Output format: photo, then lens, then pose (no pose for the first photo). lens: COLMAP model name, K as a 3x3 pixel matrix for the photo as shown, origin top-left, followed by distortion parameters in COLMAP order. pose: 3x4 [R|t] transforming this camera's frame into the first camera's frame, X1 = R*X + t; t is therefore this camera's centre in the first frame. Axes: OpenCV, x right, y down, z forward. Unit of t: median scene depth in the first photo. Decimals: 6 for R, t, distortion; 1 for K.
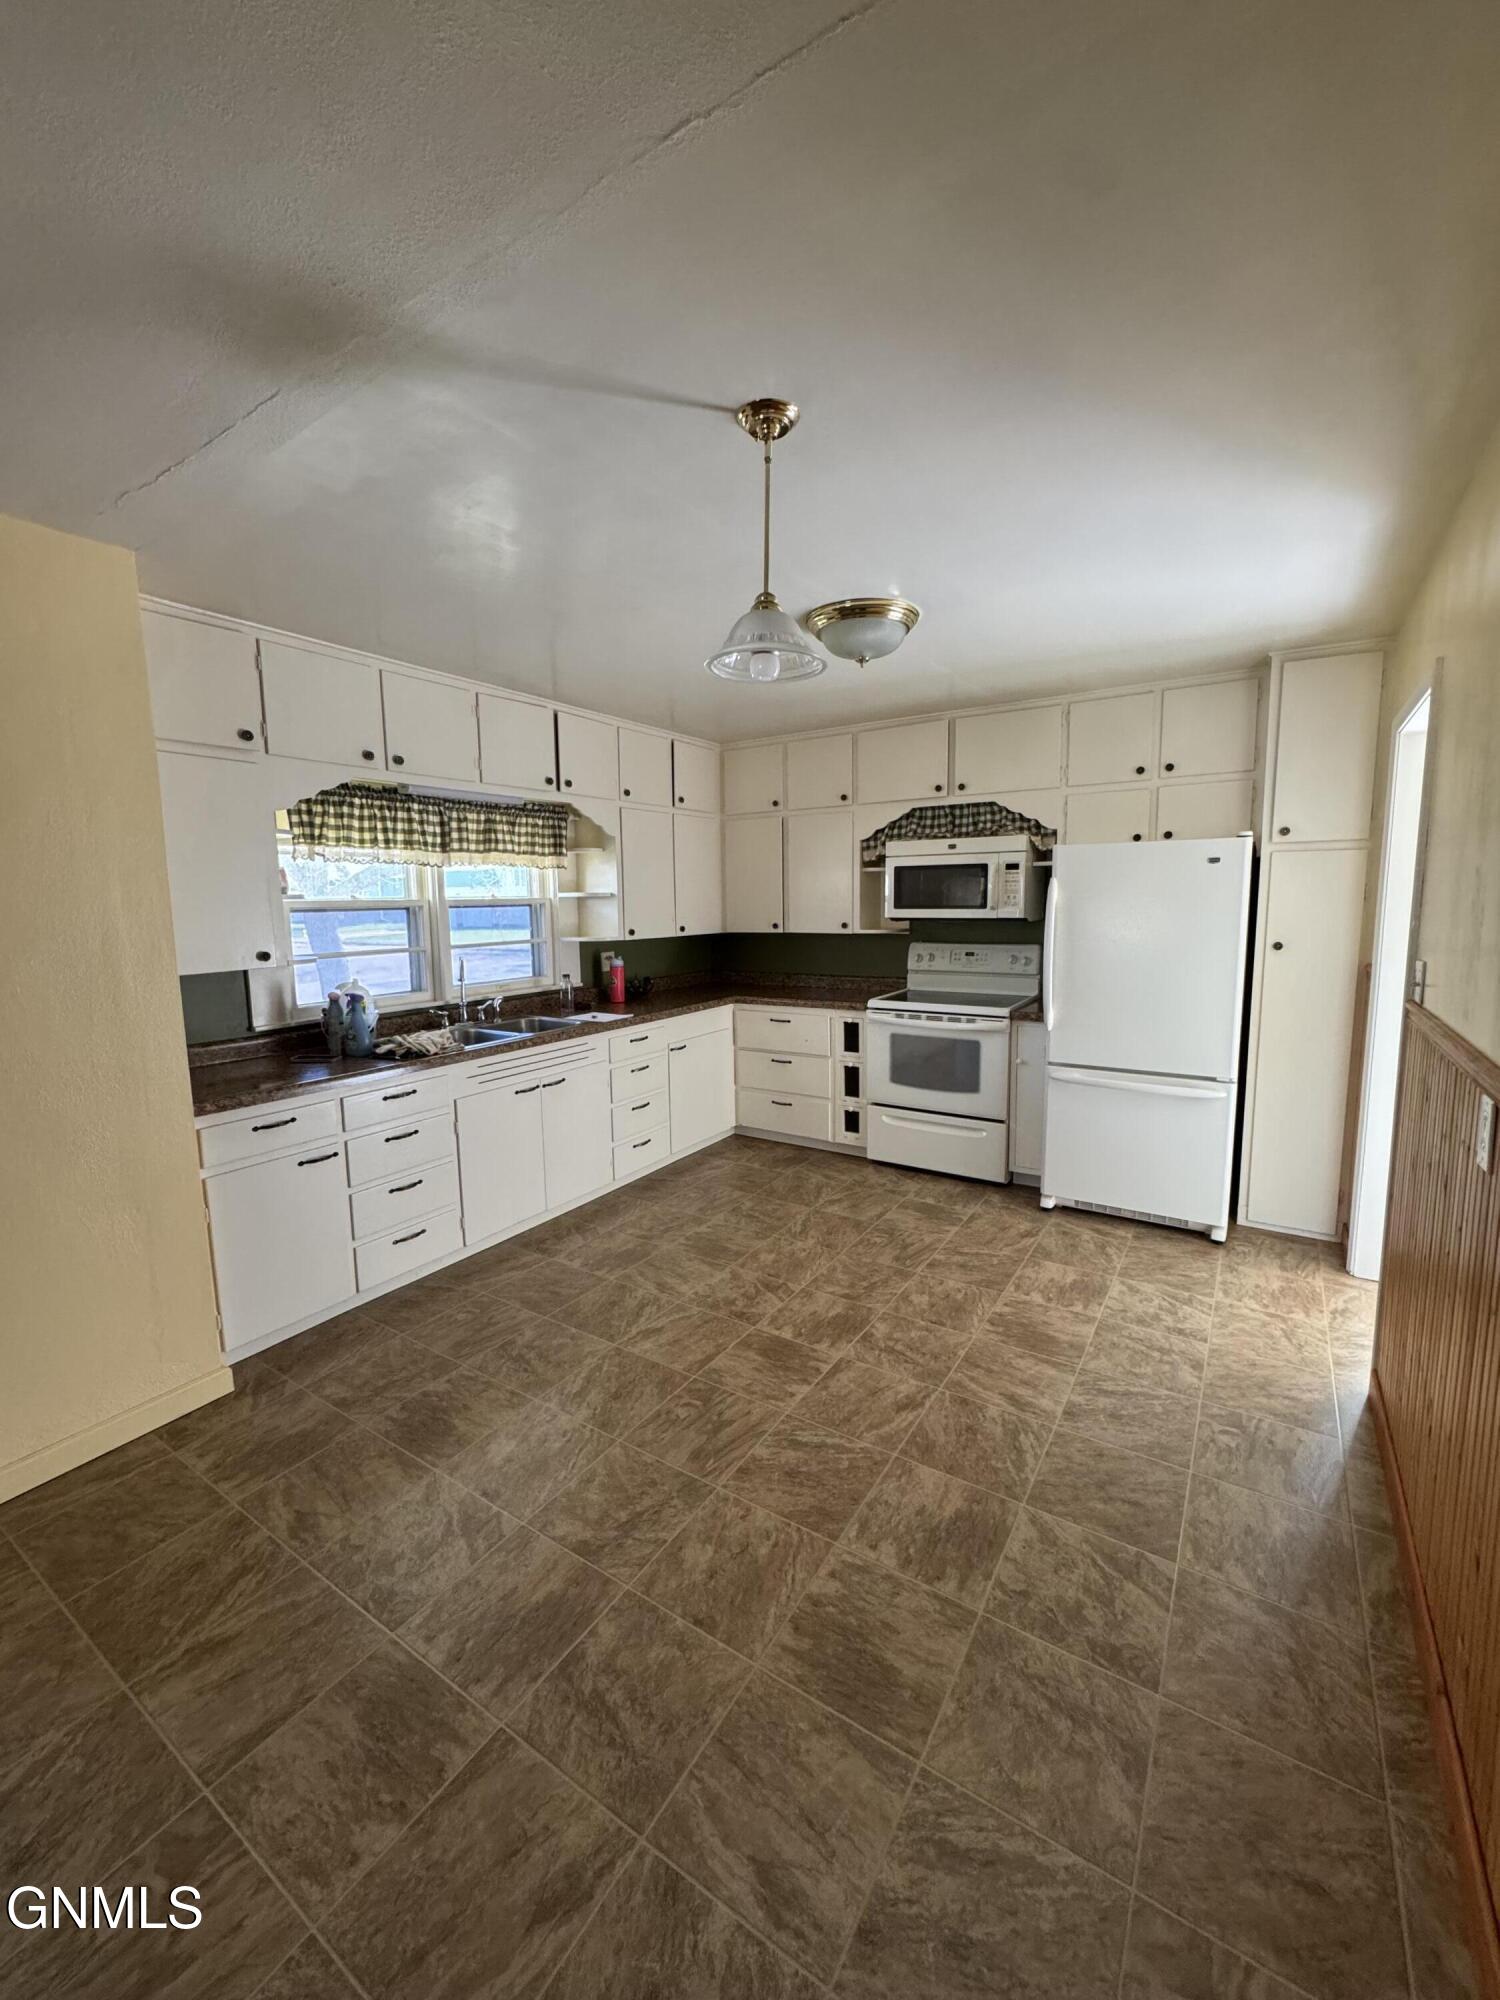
lens RADIAL K [[803.0, 0, 693.6], [0, 803.0, 1032.4], [0, 0, 1]] dist [0.006747, -0.000500]
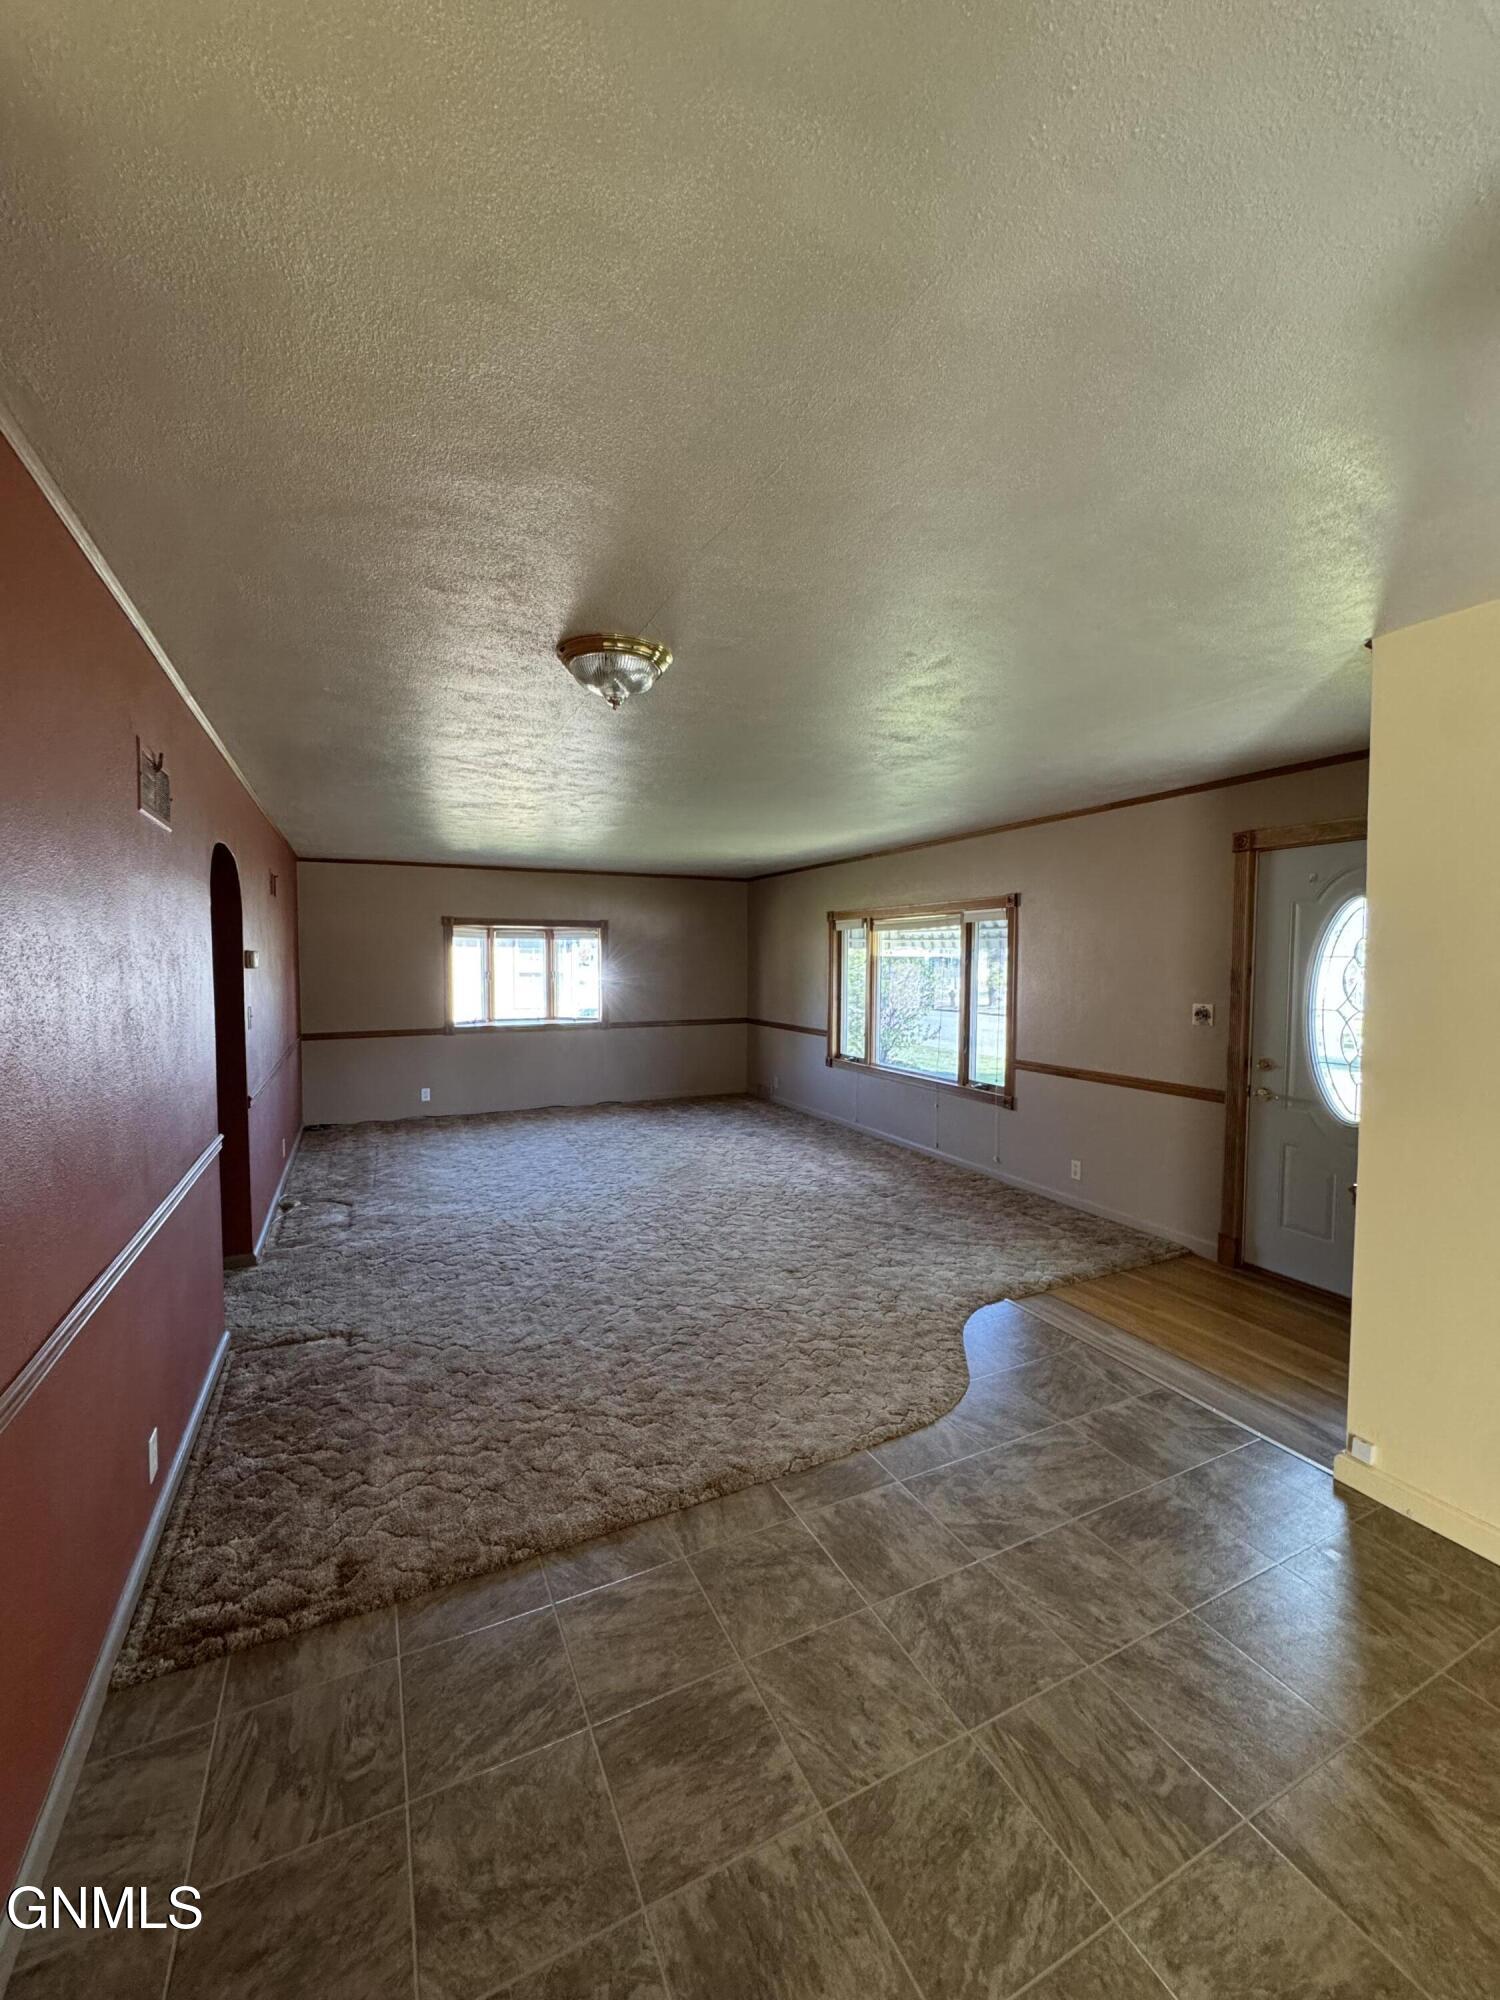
lens RADIAL K [[803.0, 0, 749.6], [0, 803.0, 998.5], [0, 0, 1]] dist [0.006747, -0.000500]
pose [[-0.482812, 0.056703, -0.873886, 0.786914], [-0.139415, 0.980198, 0.140627, -0.192595], [0.864555, 0.189729, -0.465346, 1.095225]]
